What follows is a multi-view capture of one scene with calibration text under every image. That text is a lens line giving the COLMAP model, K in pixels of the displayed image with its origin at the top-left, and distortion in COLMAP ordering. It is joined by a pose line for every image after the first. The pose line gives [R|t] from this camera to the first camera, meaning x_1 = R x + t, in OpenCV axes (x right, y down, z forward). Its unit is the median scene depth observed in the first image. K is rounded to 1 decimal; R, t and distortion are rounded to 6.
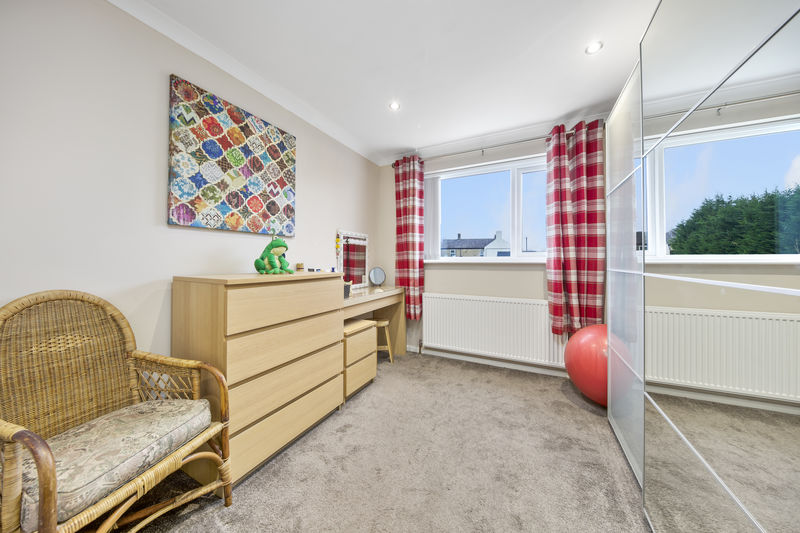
lens RADIAL K [[261.3, 0, 403.7], [0, 261.3, 258.2], [0, 0, 1]] dist [-0.000697, -0.000395]
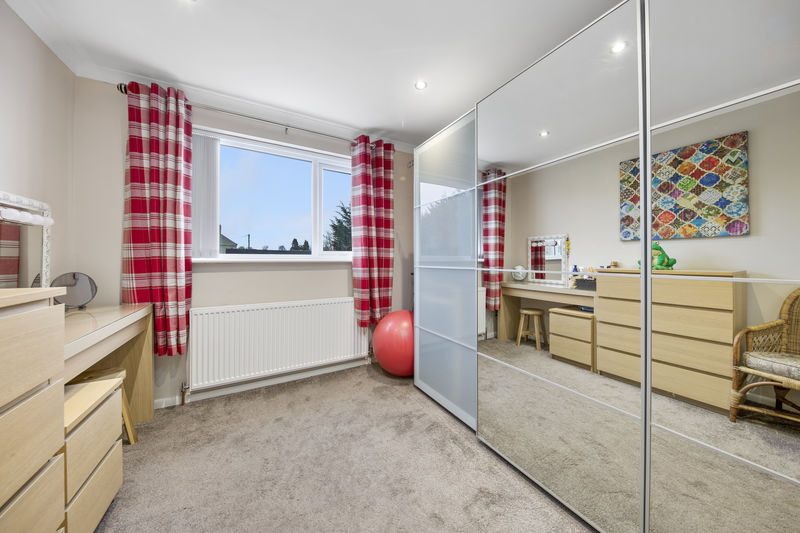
lens RADIAL K [[261.3, 0, 403.7], [0, 261.3, 258.2], [0, 0, 1]] dist [-0.000697, -0.000395]
pose [[0.553397, 0.005395, 0.832900, -0.211276], [-0.009480, 0.999955, -0.000178, 0.002649], [-0.832864, -0.007797, 0.553423, 0.245222]]
